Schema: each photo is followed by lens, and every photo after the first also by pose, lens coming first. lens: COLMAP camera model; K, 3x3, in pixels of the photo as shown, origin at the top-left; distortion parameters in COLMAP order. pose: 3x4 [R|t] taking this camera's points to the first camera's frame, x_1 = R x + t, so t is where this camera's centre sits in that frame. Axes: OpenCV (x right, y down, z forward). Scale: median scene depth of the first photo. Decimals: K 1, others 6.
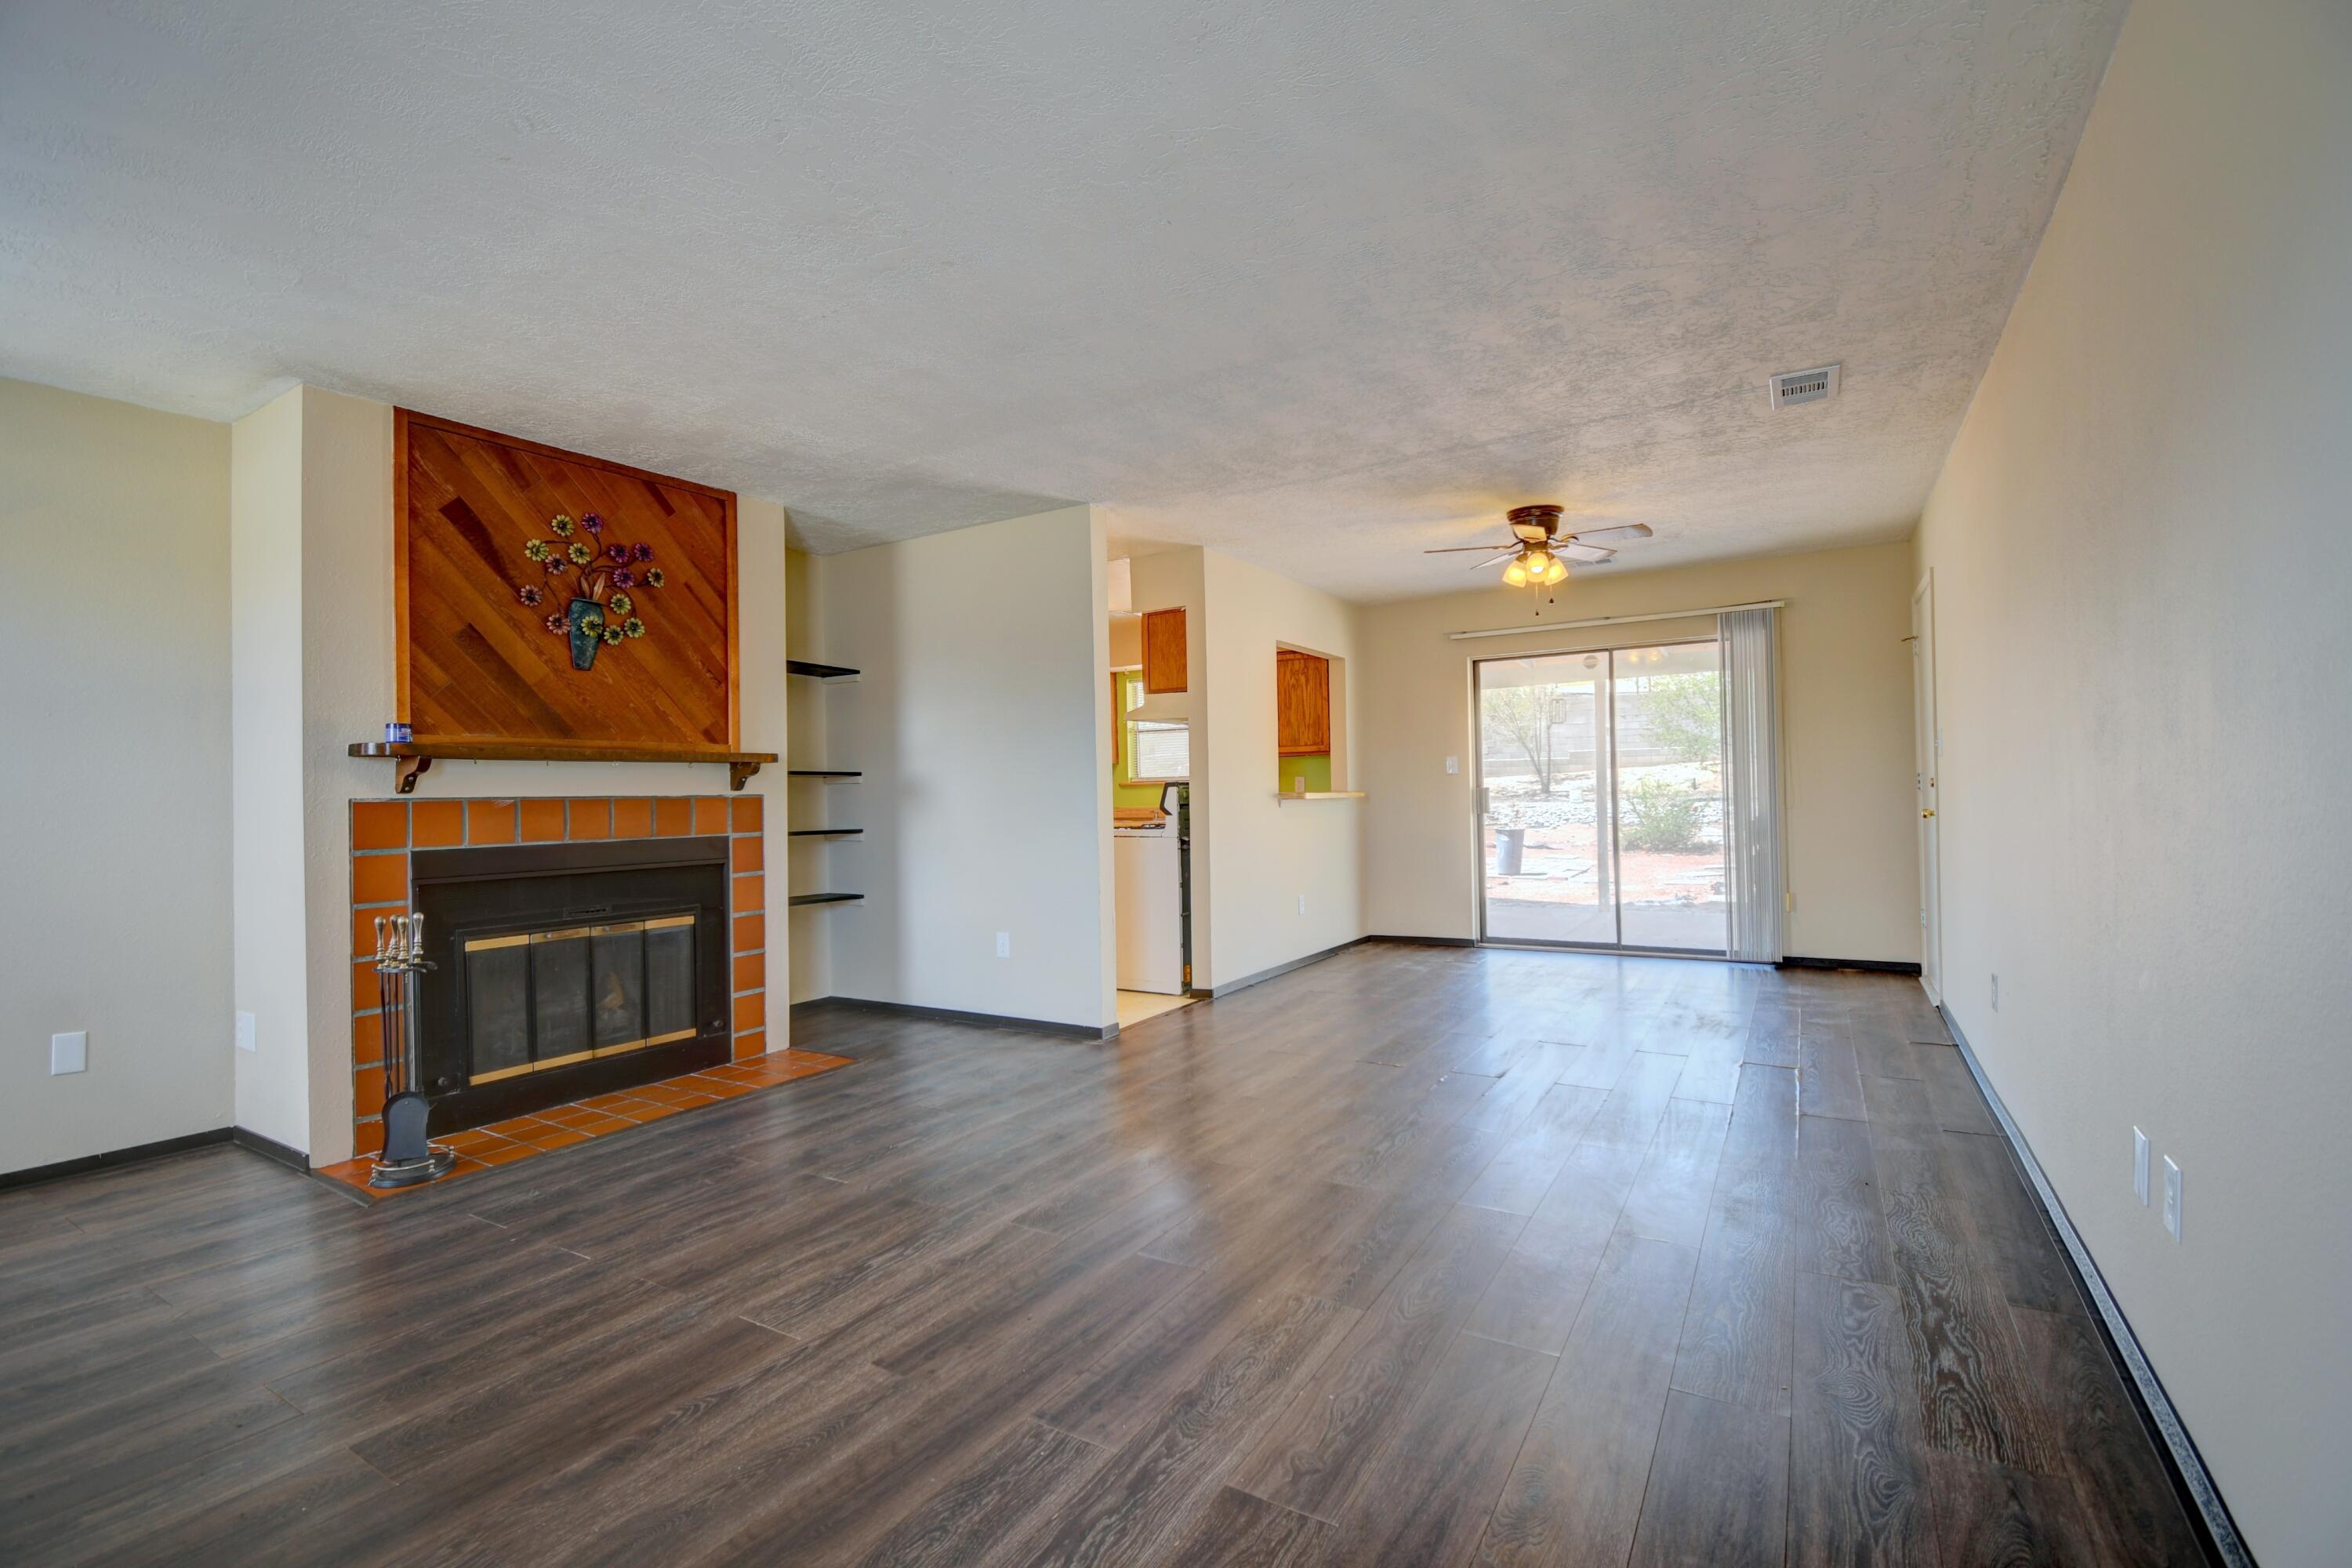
lens RADIAL K [[1036.9, 0, 1177.5], [0, 1036.9, 785.9], [0, 0, 1]] dist [0.019428, -0.025102]
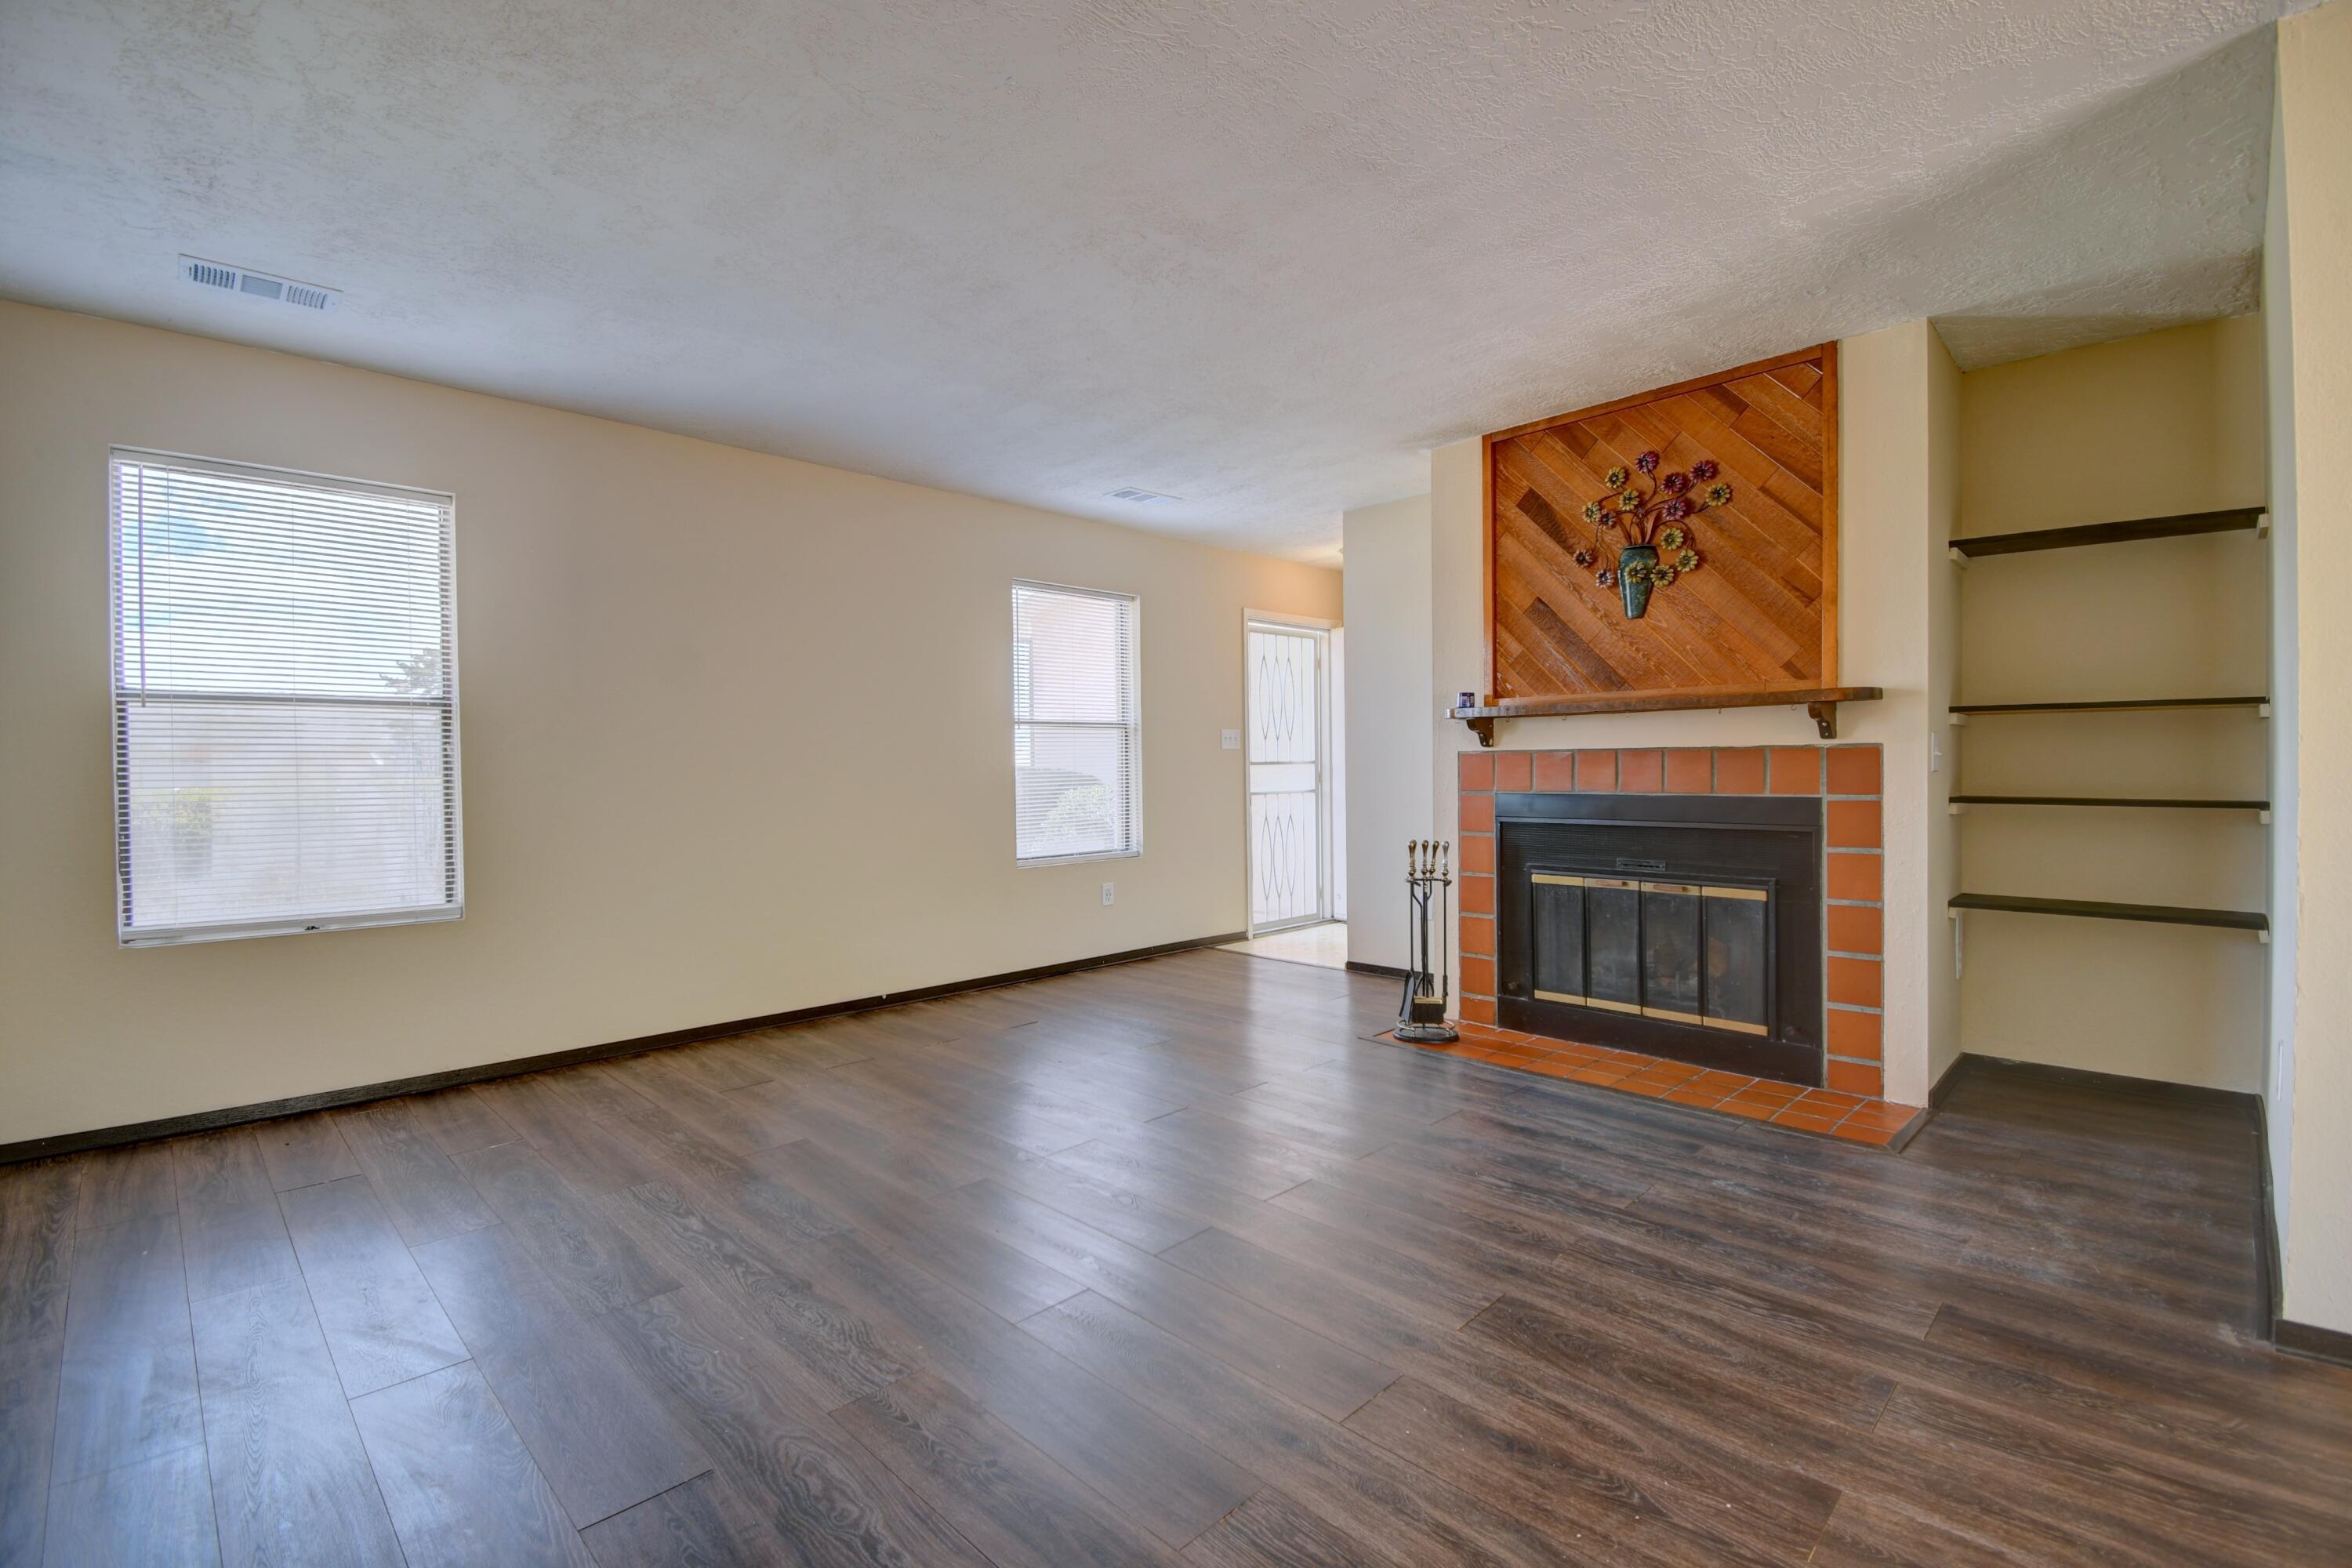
lens RADIAL K [[1036.9, 0, 1177.5], [0, 1036.9, 785.9], [0, 0, 1]] dist [0.019428, -0.025102]
pose [[-0.237996, 0.039617, -0.970458, 0.456097], [0.023033, 0.999117, 0.035139, 0.001421], [0.970993, -0.013989, -0.238699, 0.763074]]
